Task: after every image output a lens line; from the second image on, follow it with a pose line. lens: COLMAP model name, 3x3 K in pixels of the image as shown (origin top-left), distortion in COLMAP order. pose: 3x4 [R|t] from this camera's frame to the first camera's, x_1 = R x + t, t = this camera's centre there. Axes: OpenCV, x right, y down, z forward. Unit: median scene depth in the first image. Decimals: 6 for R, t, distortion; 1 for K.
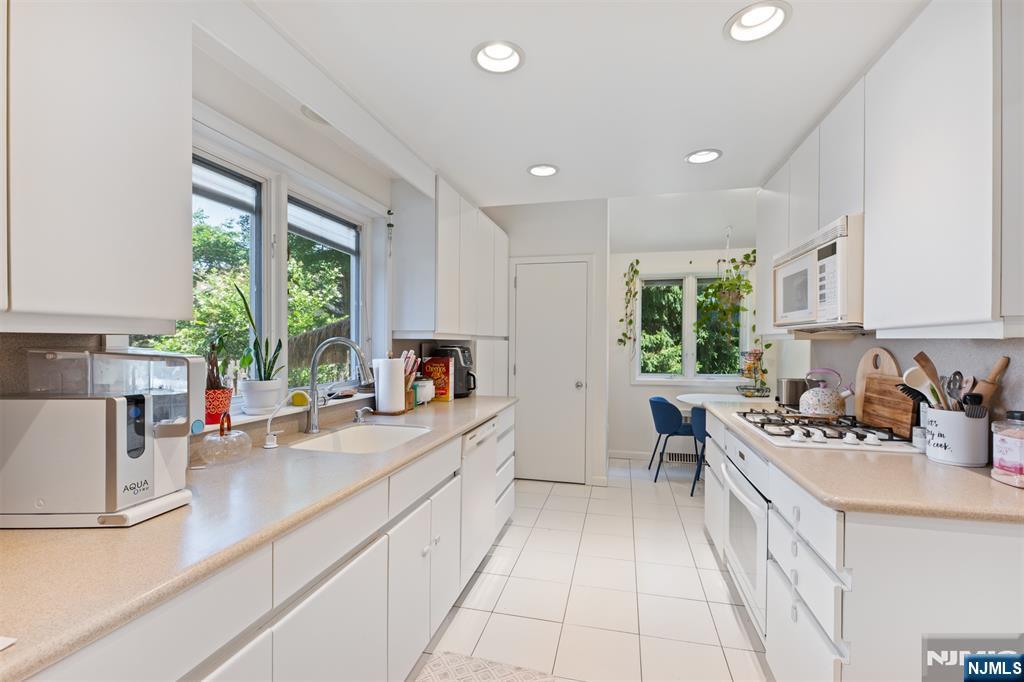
lens RADIAL K [[461.3, 0, 509.2], [0, 461.3, 346.1], [0, 0, 1]] dist [-0.000939, -0.000042]
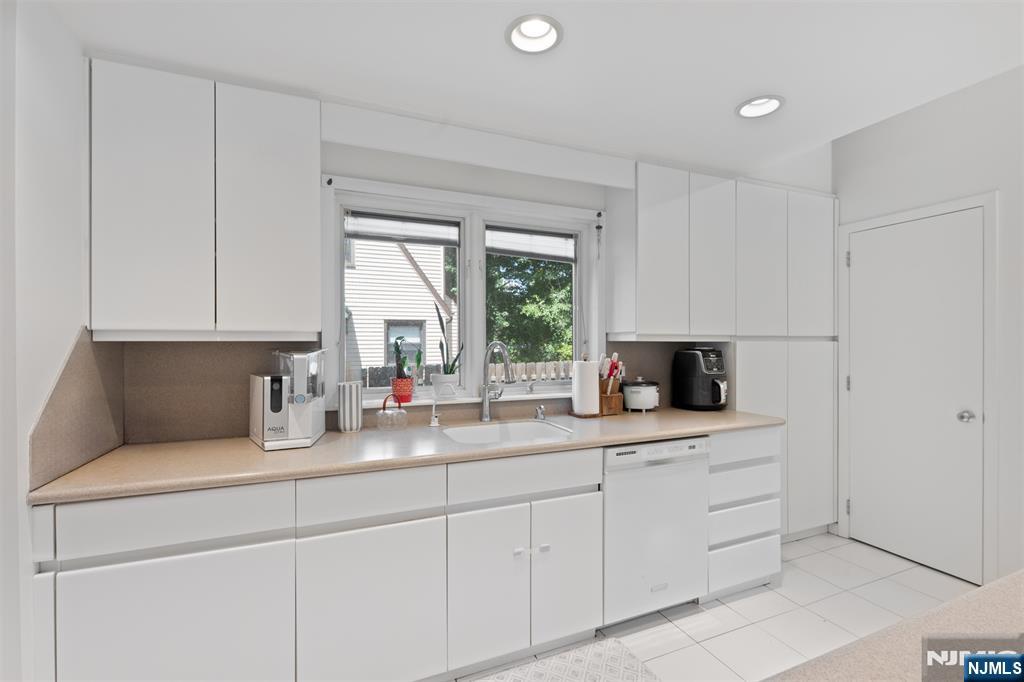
lens RADIAL K [[452.7, 0, 512.0], [0, 452.7, 341.0], [0, 0, 1]] dist [0.000754, -0.000017]
pose [[0.595214, -0.004260, -0.803556, 0.414754], [-0.005292, 0.999943, -0.009221, -0.005951], [0.803550, 0.009741, 0.595158, 0.268629]]
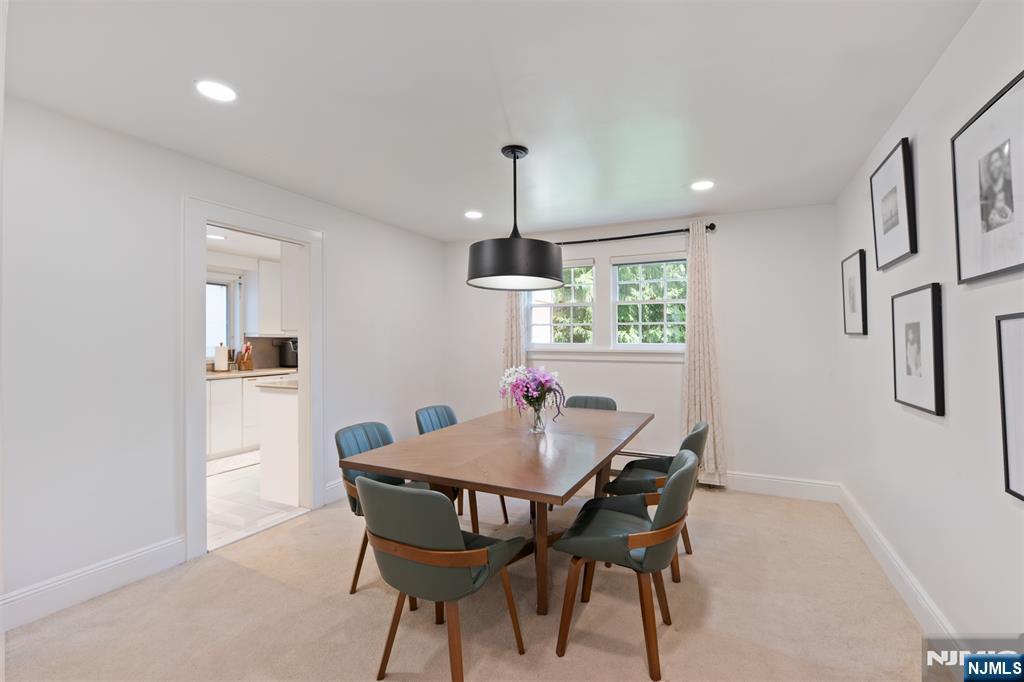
lens RADIAL K [[461.3, 0, 509.2], [0, 461.3, 346.1], [0, 0, 1]] dist [-0.000939, -0.000042]
pose [[0.978447, 0.000966, -0.206497, 1.404881], [-0.002408, 0.999974, -0.006734, 0.039300], [0.206485, 0.007086, 0.978424, -0.833497]]
